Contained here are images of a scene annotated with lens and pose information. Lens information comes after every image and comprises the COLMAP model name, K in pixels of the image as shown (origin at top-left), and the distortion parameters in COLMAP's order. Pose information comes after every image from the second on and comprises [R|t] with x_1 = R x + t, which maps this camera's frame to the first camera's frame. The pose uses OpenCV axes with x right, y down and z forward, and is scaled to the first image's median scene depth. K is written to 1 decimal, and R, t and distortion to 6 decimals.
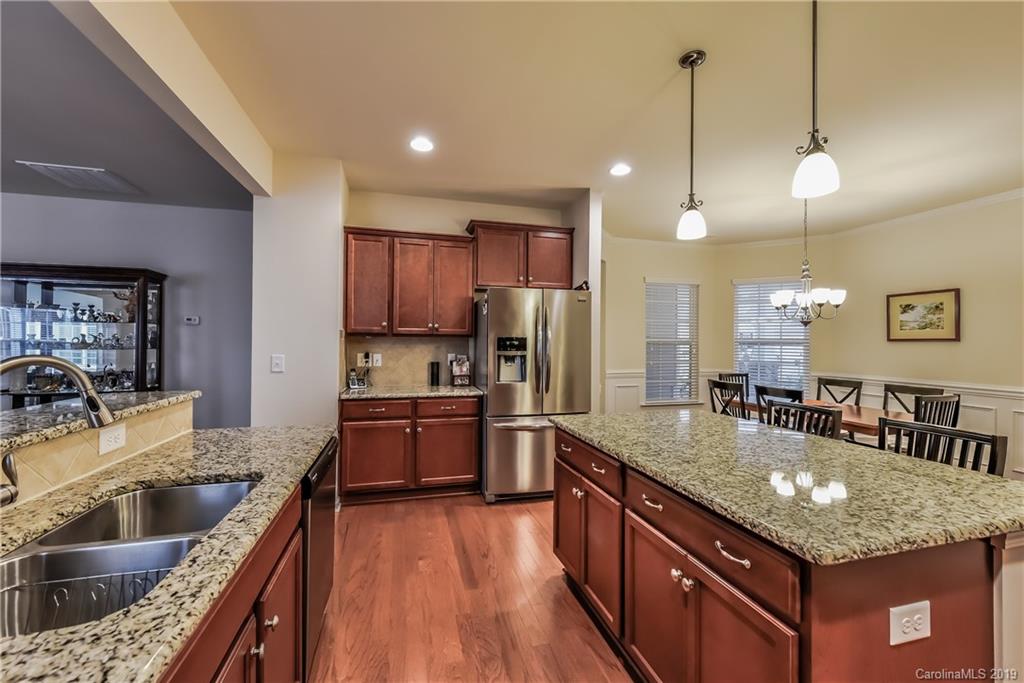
lens RADIAL K [[406.3, 0, 510.6], [0, 406.3, 341.4], [0, 0, 1]] dist [0.002508, 0.000116]
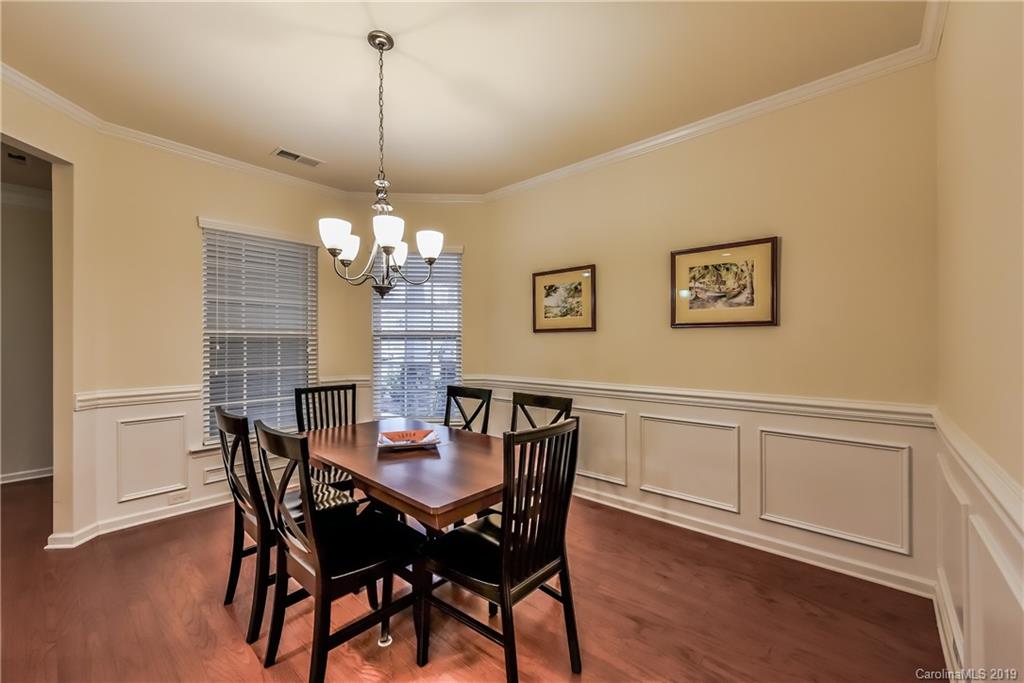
lens RADIAL K [[406.3, 0, 511.1], [0, 406.3, 342.9], [0, 0, 1]] dist [0.002508, 0.000116]
pose [[0.830782, -0.007223, 0.556551, 0.487998], [0.008622, 0.999963, 0.000107, 0.020308], [-0.556531, 0.004710, 0.830813, 0.403430]]
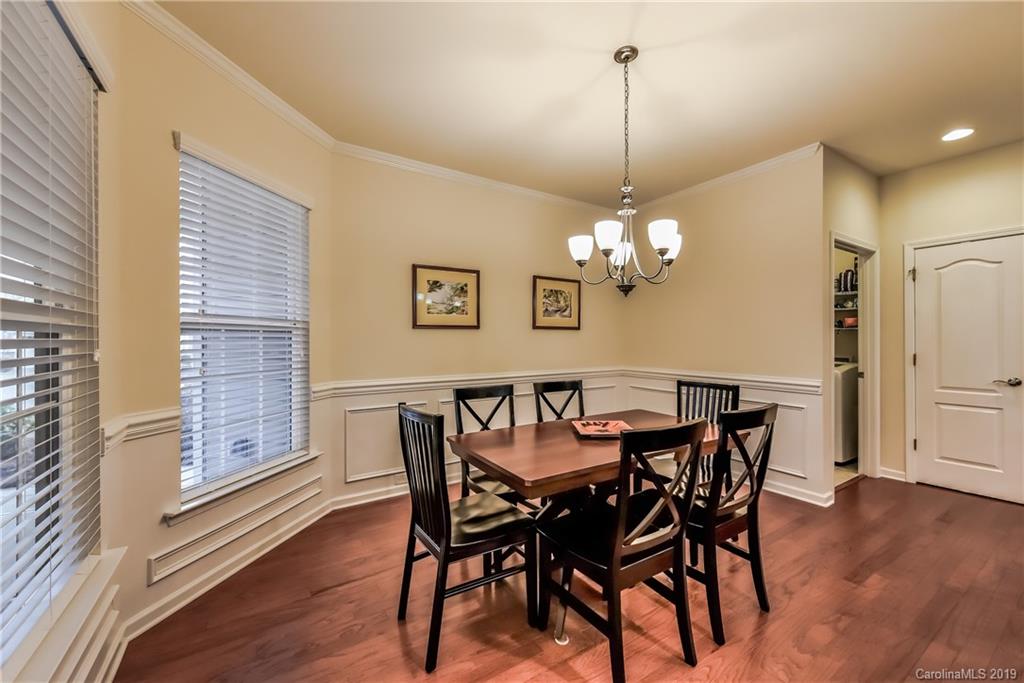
lens RADIAL K [[406.3, 0, 515.4], [0, 406.3, 338.6], [0, 0, 1]] dist [0.002508, 0.000116]
pose [[-0.309457, -0.003187, 0.950908, 0.200360], [0.001948, 0.999990, 0.003985, 0.016558], [-0.950912, 0.003086, -0.309447, 1.126889]]
